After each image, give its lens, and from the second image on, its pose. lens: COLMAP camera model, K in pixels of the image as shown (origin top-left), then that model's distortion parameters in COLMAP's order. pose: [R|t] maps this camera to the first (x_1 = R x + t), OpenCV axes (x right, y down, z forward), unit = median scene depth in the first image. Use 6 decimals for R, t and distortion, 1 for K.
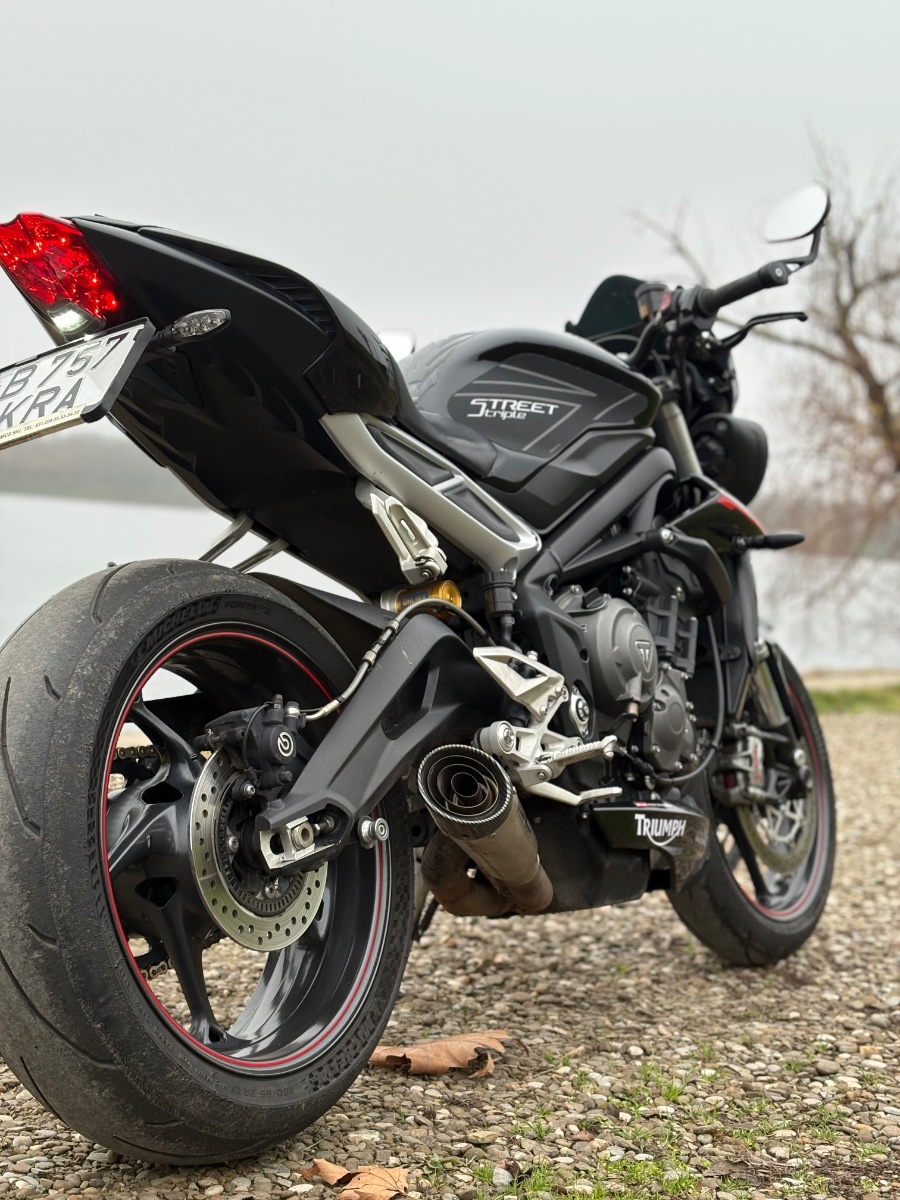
lens RADIAL K [[1819.3, 0, 450.0], [0, 1819.3, 600.4], [0, 0, 1]] dist [-0.013301, 0.000000]
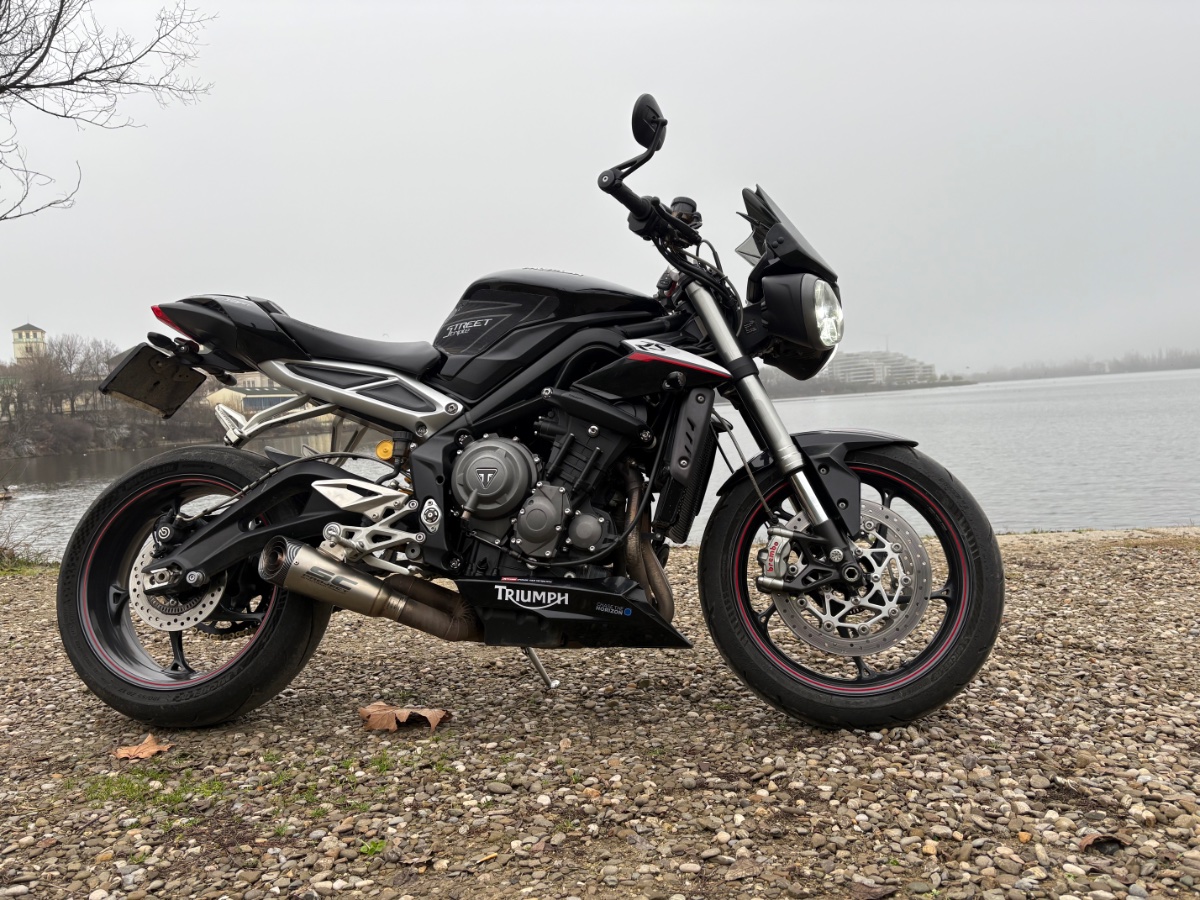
lens RADIAL K [[908.5, 0, 600.1], [0, 908.5, 450.8], [0, 0, 1]] dist [0.003326, 0.000897]
pose [[0.425081, -0.054585, -0.903508, 0.810031], [0.062359, 0.997574, -0.030930, 0.036222], [0.903005, -0.043195, 0.427453, 0.760717]]
